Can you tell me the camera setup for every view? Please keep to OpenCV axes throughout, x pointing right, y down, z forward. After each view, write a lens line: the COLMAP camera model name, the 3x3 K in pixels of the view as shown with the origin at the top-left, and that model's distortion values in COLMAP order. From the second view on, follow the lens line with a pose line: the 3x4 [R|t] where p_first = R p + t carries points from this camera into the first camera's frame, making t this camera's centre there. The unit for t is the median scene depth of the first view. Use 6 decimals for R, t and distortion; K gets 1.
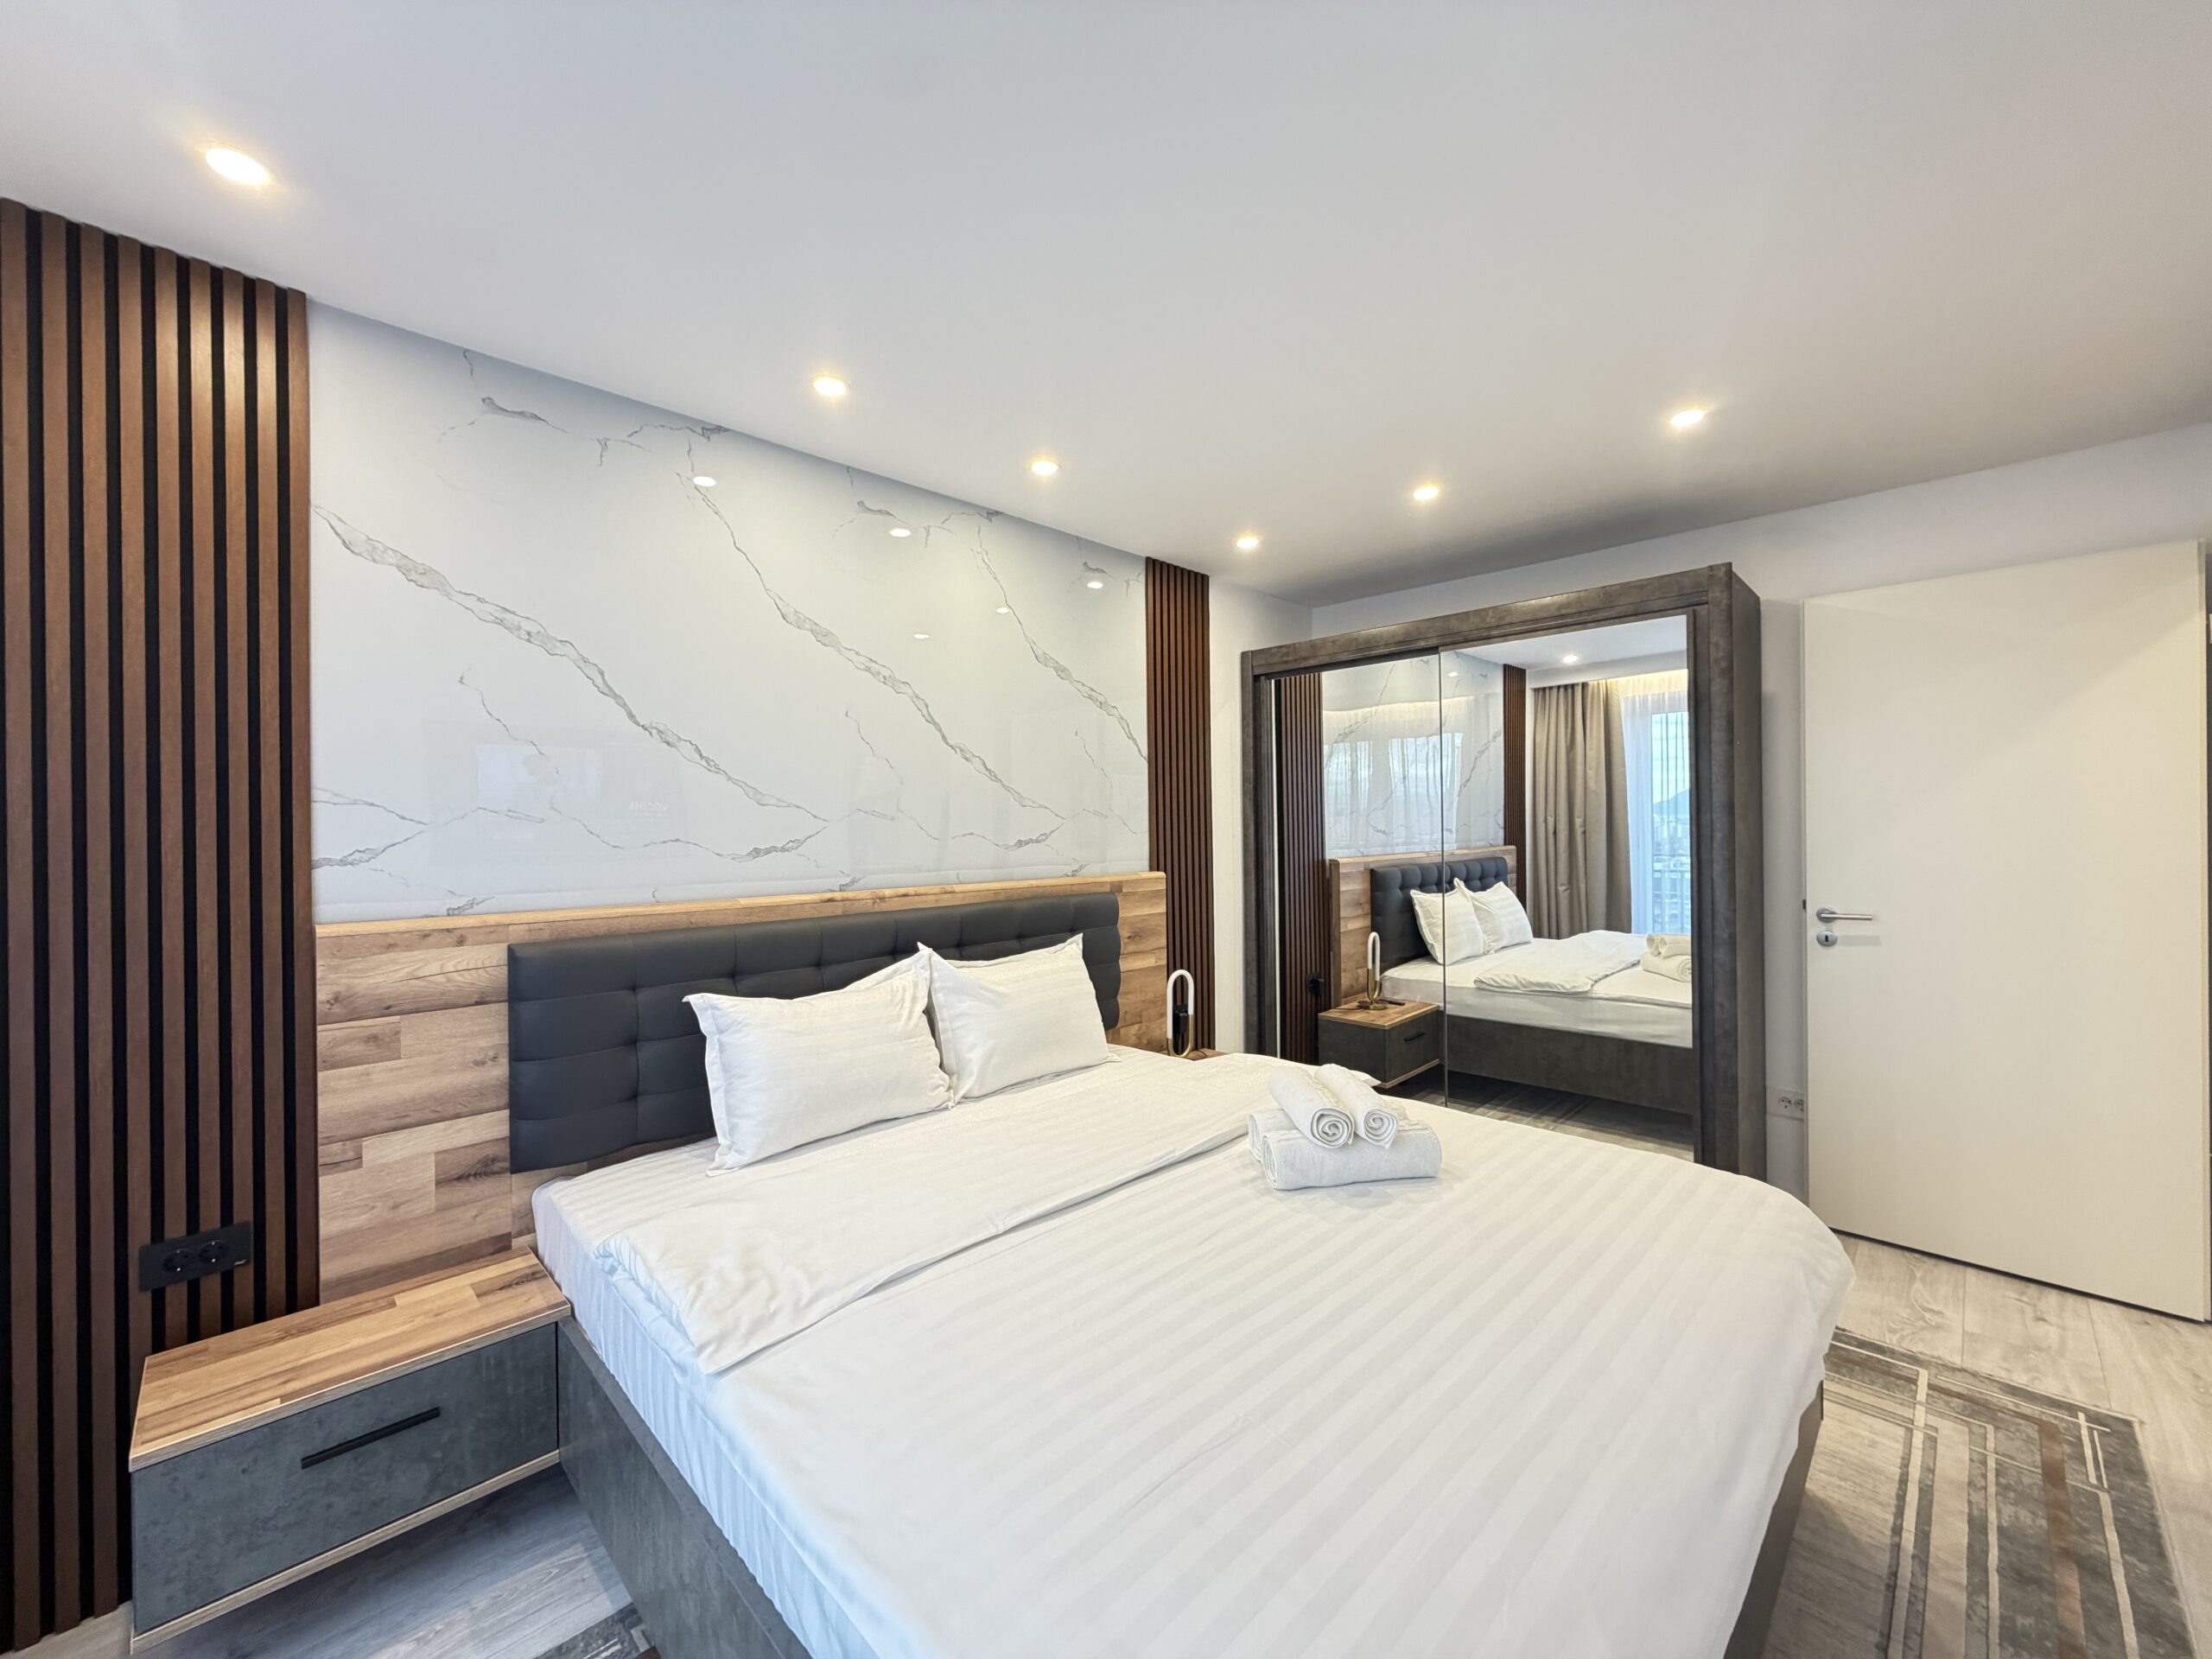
lens RADIAL K [[876.4, 0, 1094.8], [0, 876.4, 830.0], [0, 0, 1]] dist [0.000045, -0.000121]
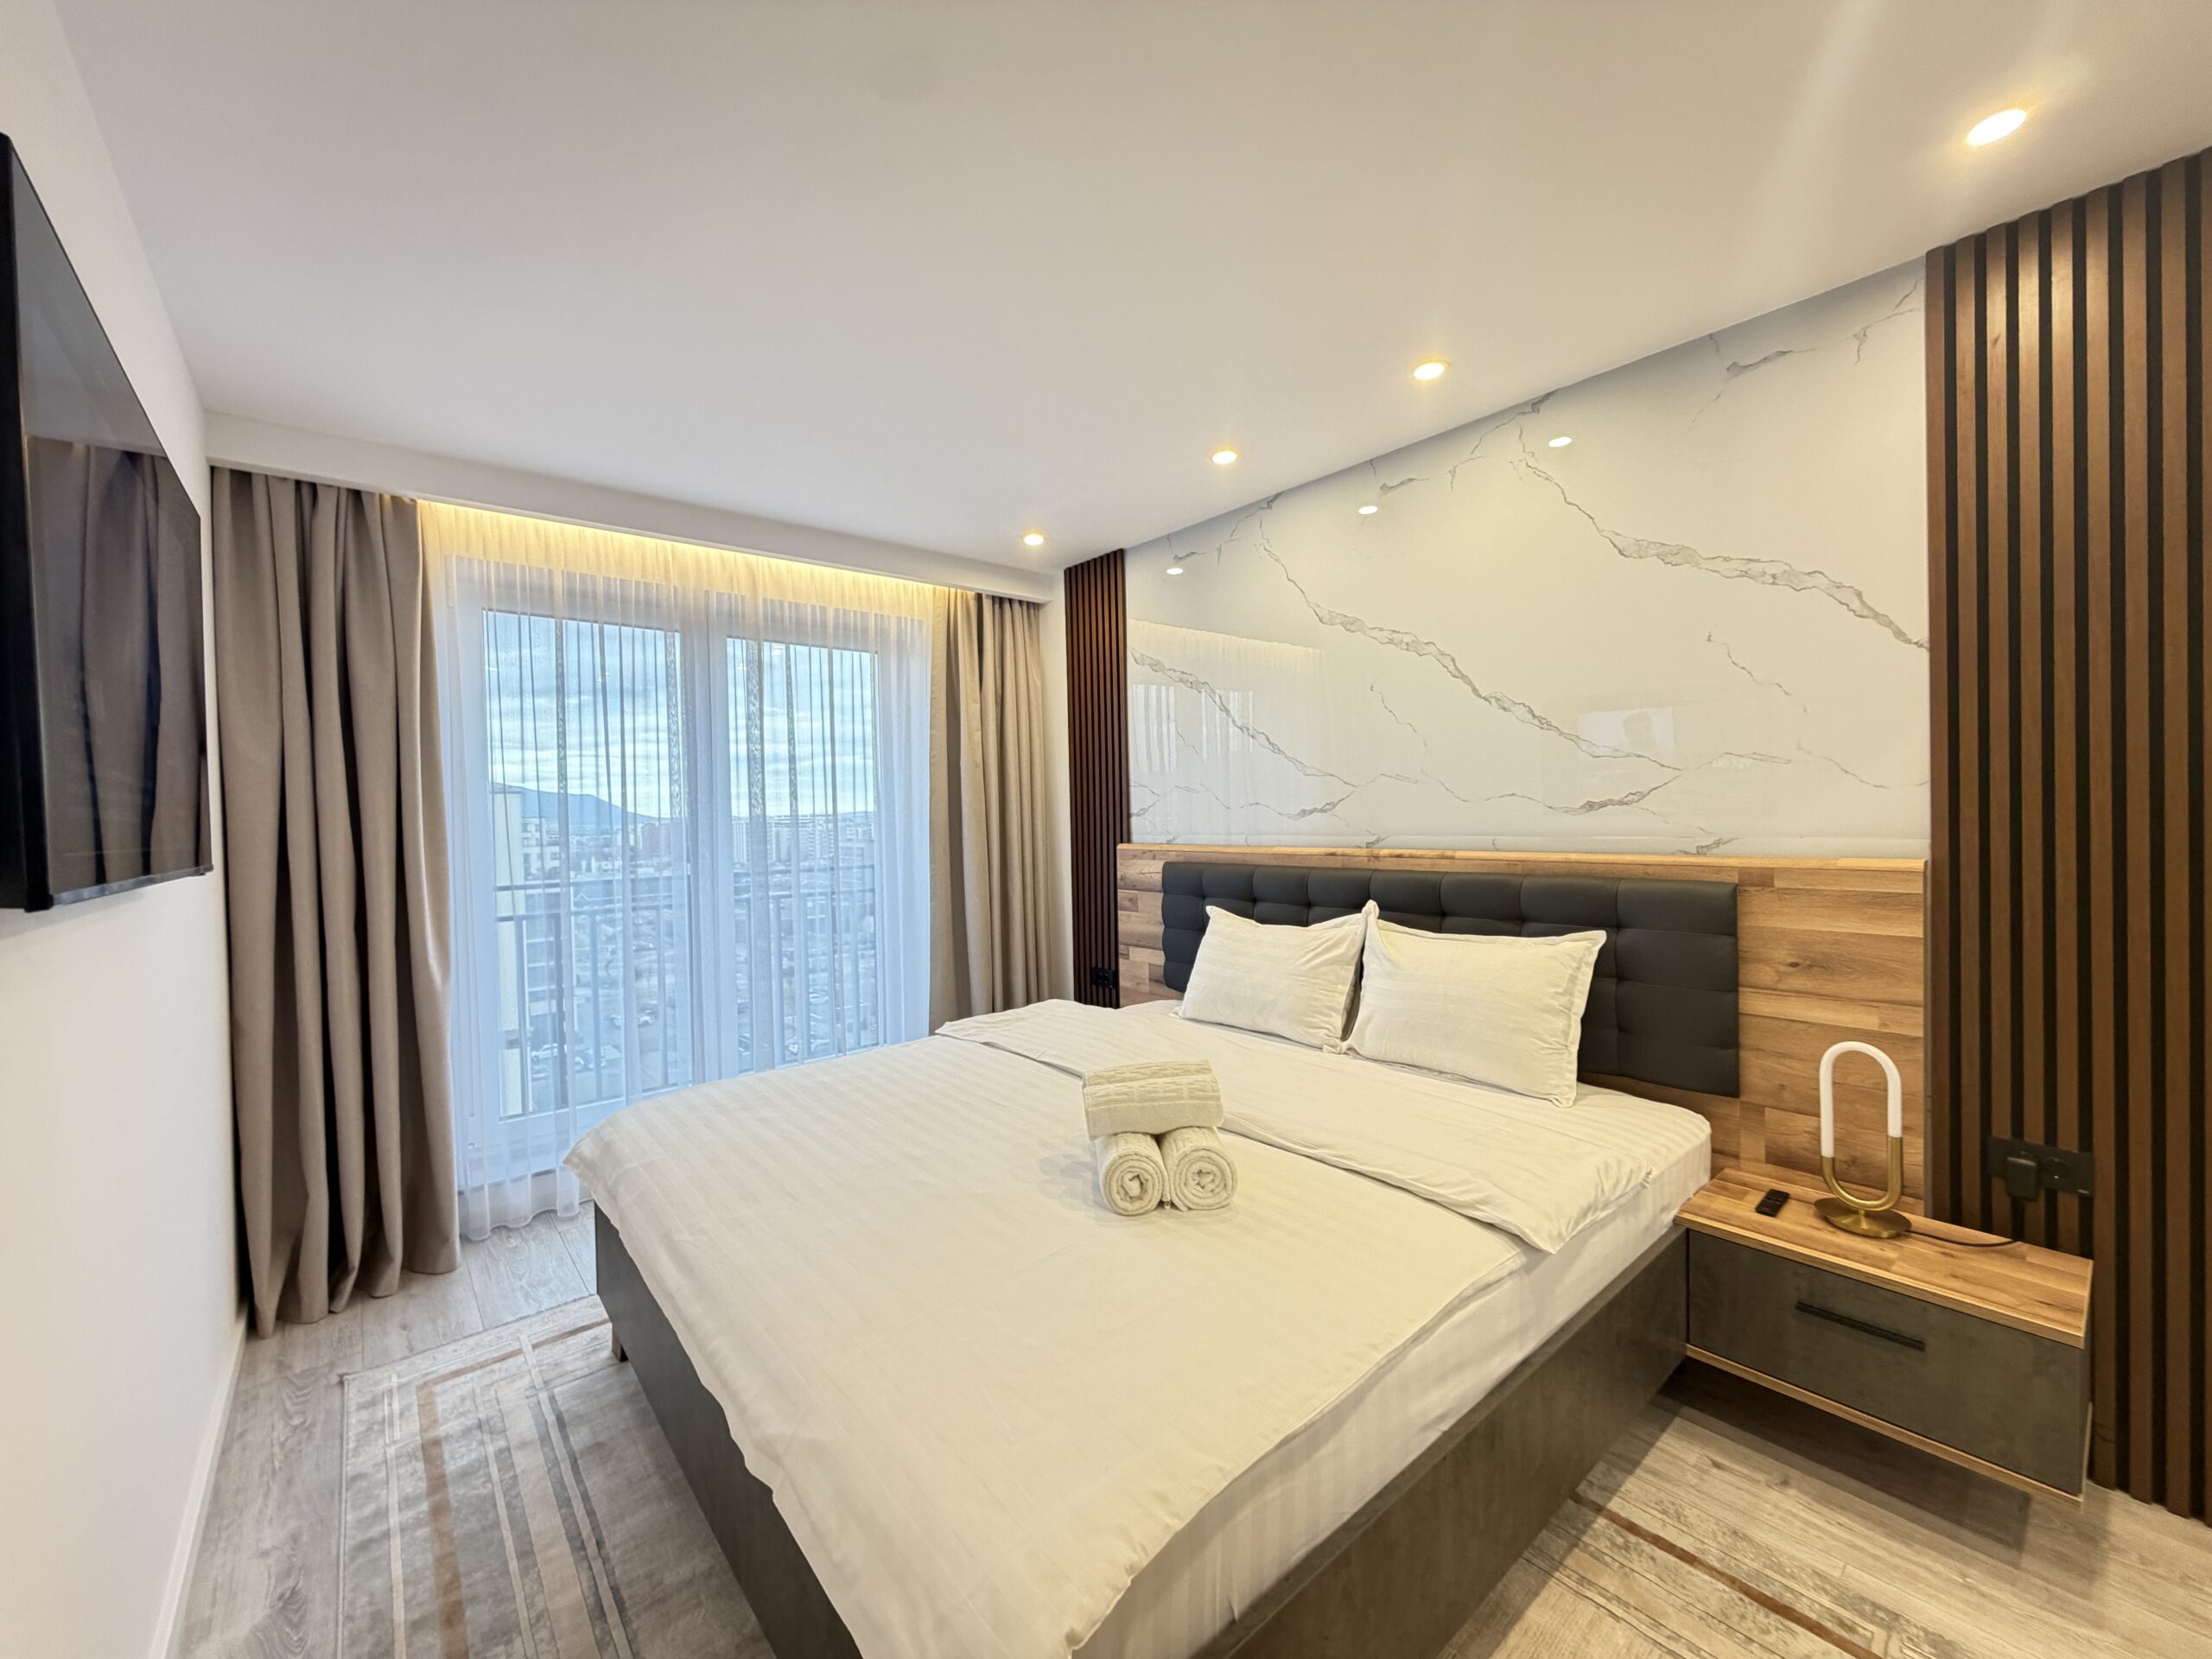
lens RADIAL K [[753.3, 0, 1107.0], [0, 753.3, 807.1], [0, 0, 1]] dist [0.000611, -0.000006]
pose [[0.005052, 0.020221, -0.999783, 0.666315], [0.037120, 0.999103, 0.020394, -0.014335], [0.999298, -0.037215, 0.004296, 0.654566]]
